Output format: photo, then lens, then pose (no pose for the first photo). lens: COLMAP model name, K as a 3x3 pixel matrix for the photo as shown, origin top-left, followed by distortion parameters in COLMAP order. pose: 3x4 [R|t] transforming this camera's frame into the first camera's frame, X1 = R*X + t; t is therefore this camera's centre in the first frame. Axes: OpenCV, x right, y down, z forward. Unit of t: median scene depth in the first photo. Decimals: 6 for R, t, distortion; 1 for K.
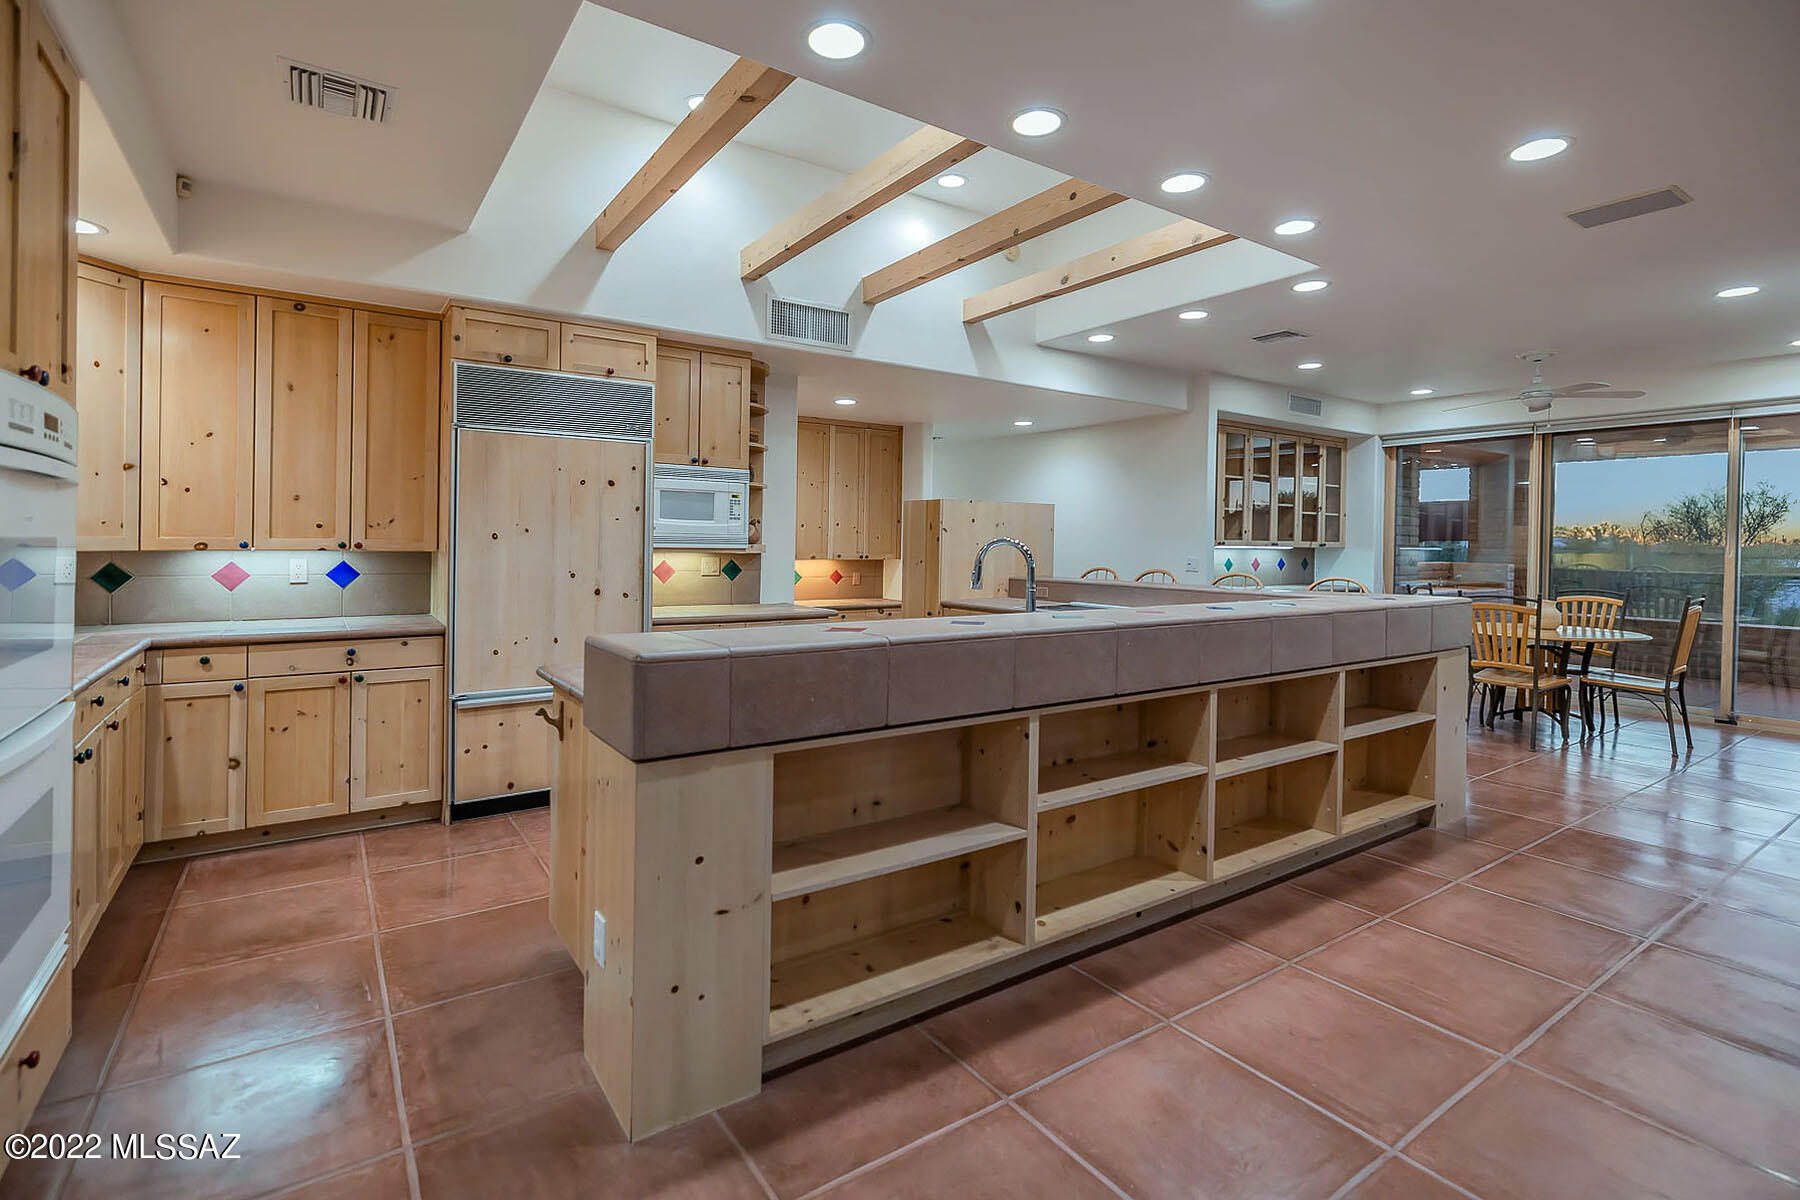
lens RADIAL K [[841.0, 0, 893.4], [0, 841.0, 533.5], [0, 0, 1]] dist [-0.001150, 0.000476]
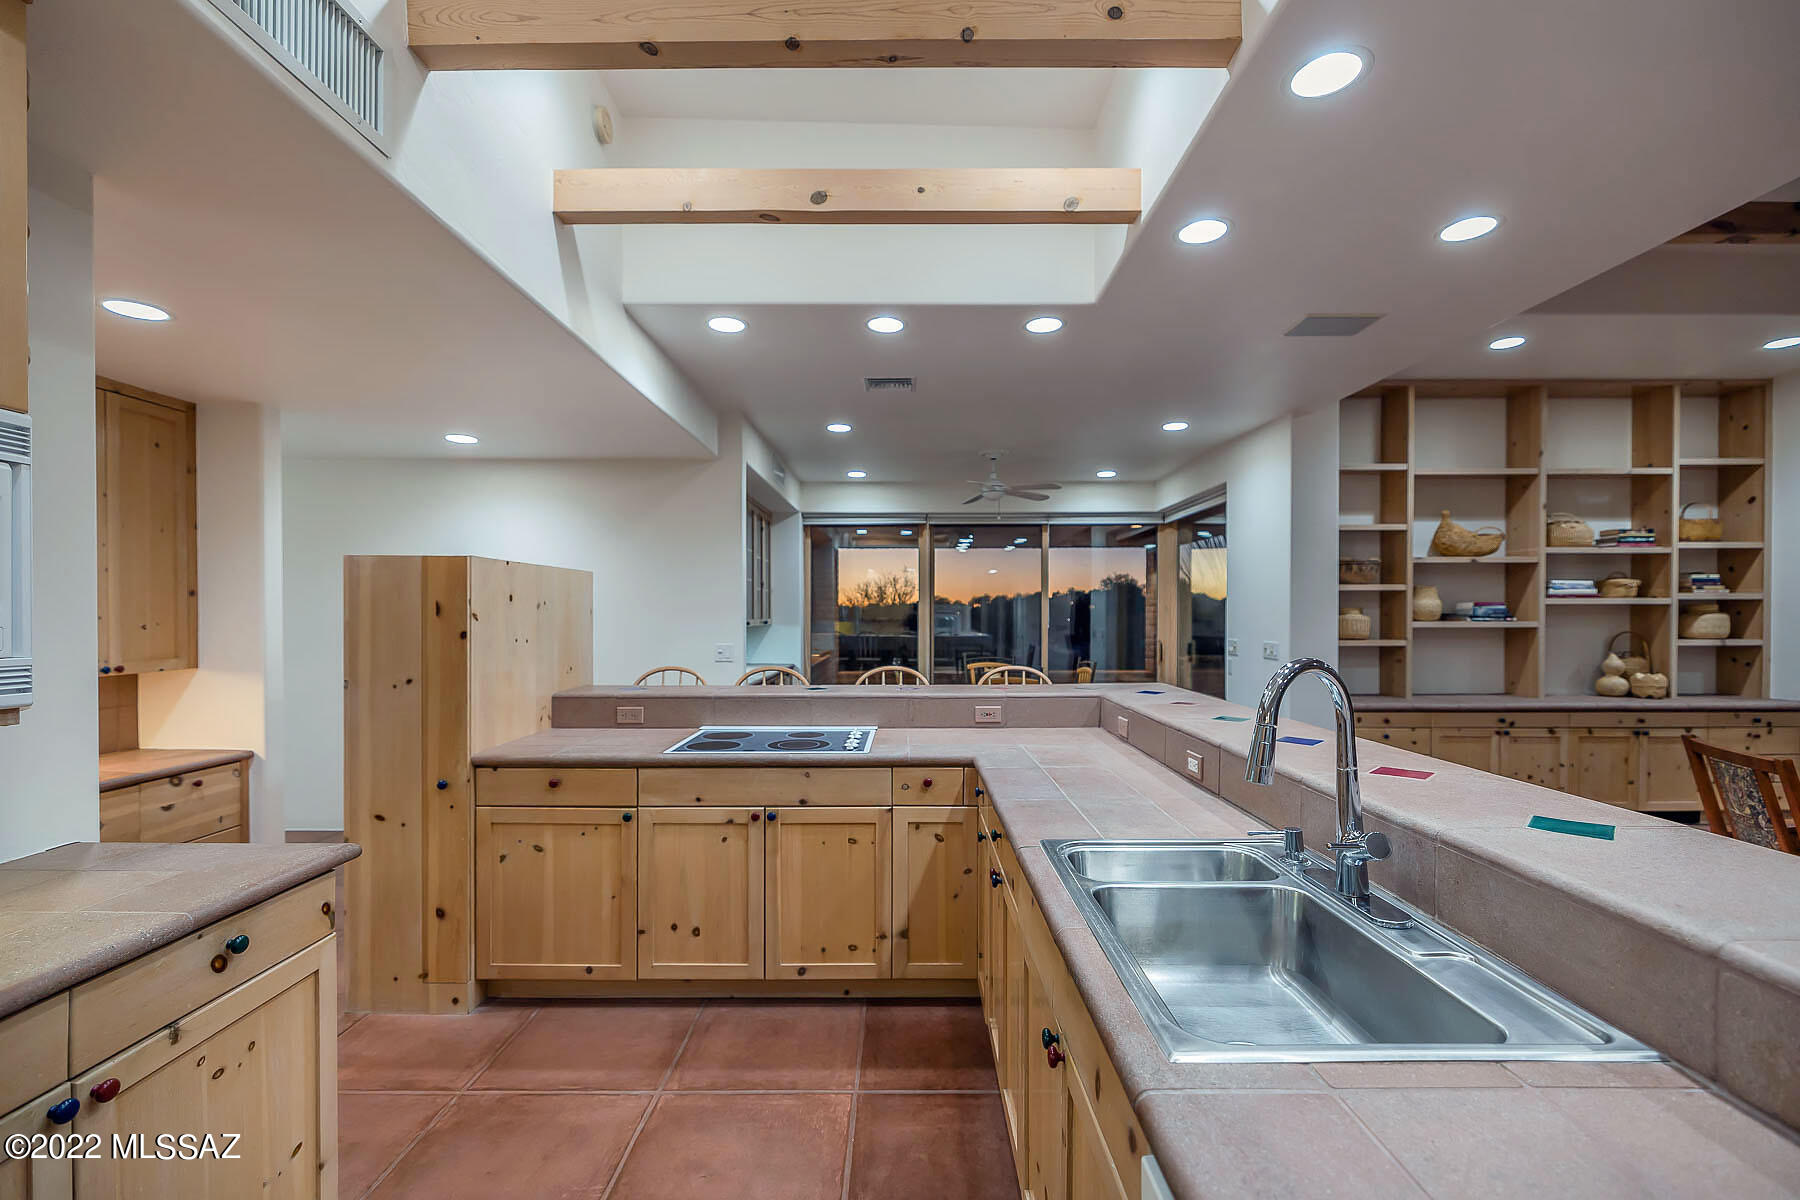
lens RADIAL K [[786.4, 0, 905.0], [0, 786.4, 615.7], [0, 0, 1]] dist [0.005334, -0.001705]
pose [[0.566680, -0.013083, 0.823834, -0.264024], [-0.000291, 0.999871, 0.016079, -0.017338], [-0.823938, -0.009351, 0.566603, 0.743857]]
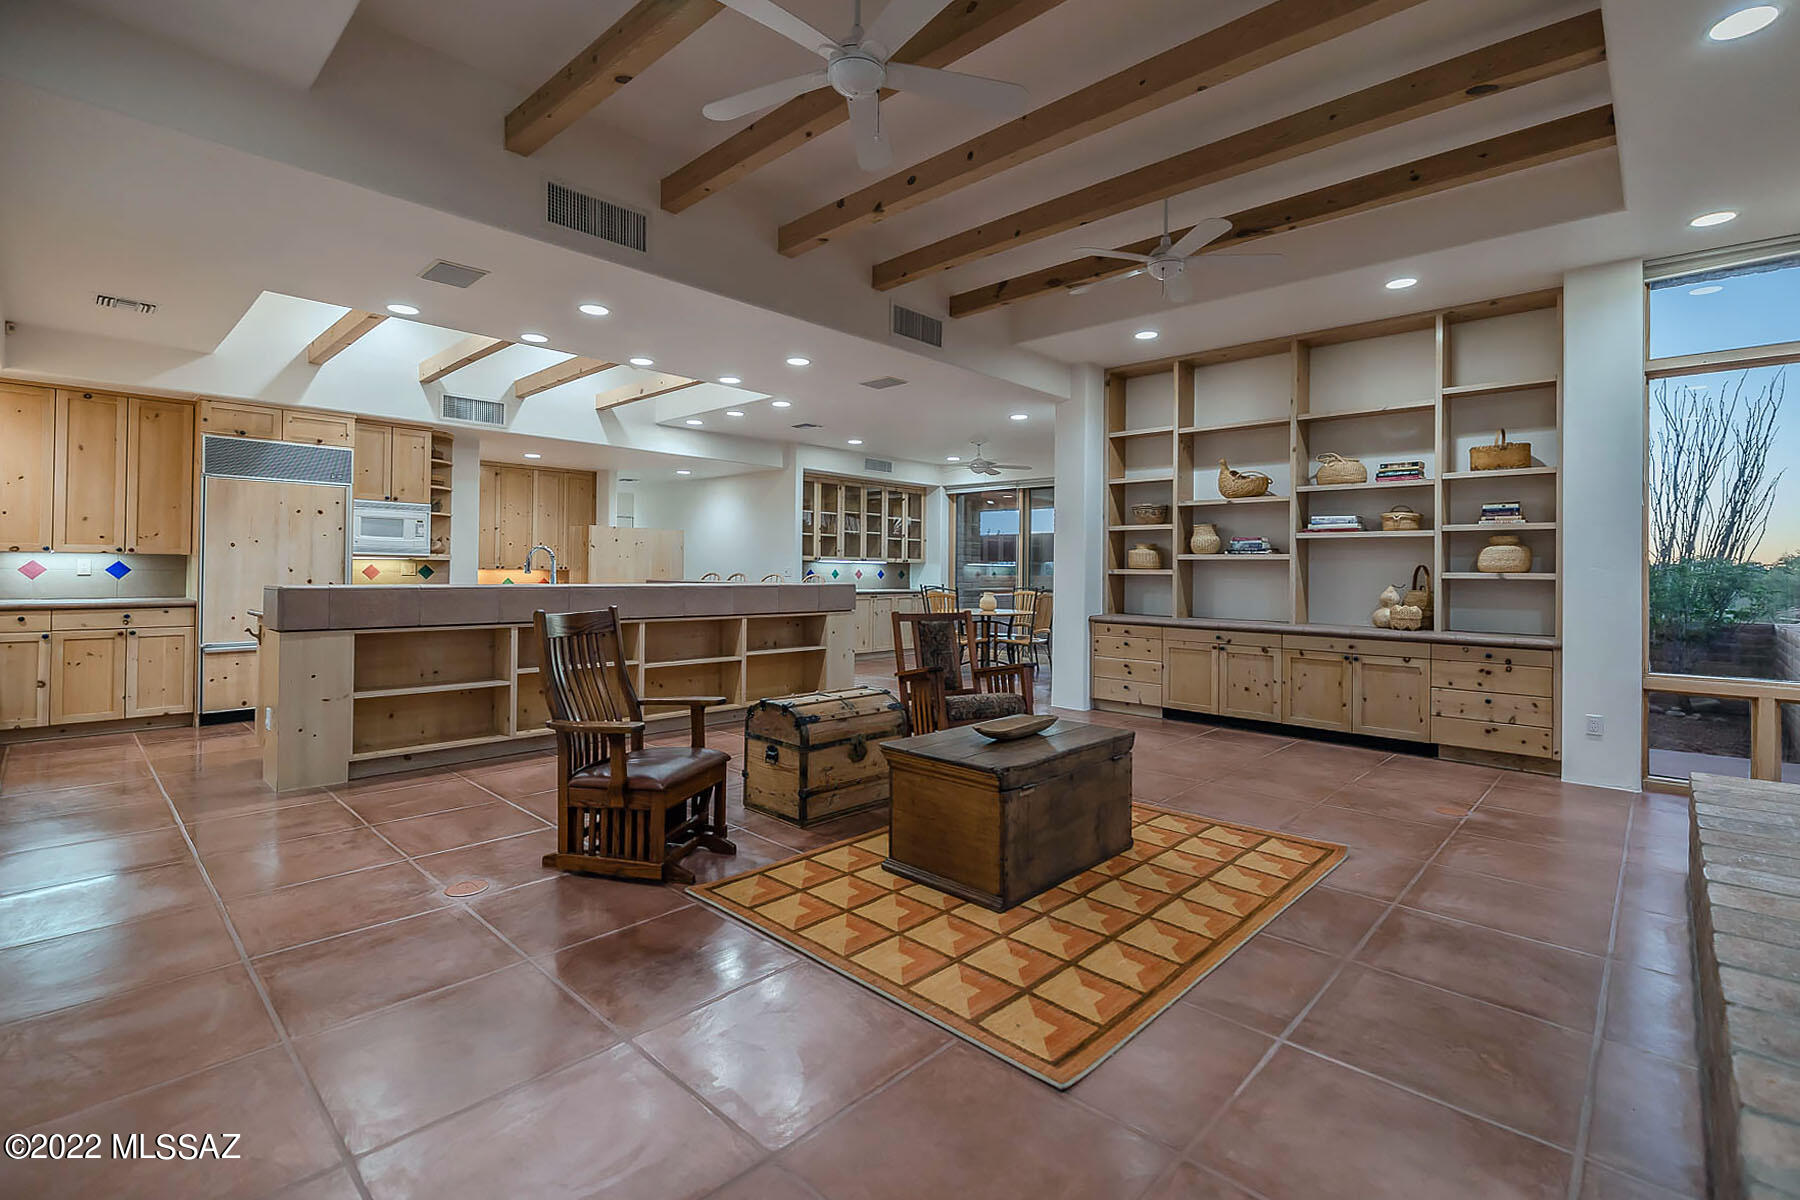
lens RADIAL K [[786.4, 0, 876.5], [0, 786.4, 560.7], [0, 0, 1]] dist [0.005334, -0.001705]
pose [[0.978822, 0.003206, 0.204687, 0.383420], [-0.003329, 0.999994, 0.000259, 0.027308], [-0.204685, -0.000935, 0.978827, -0.658948]]
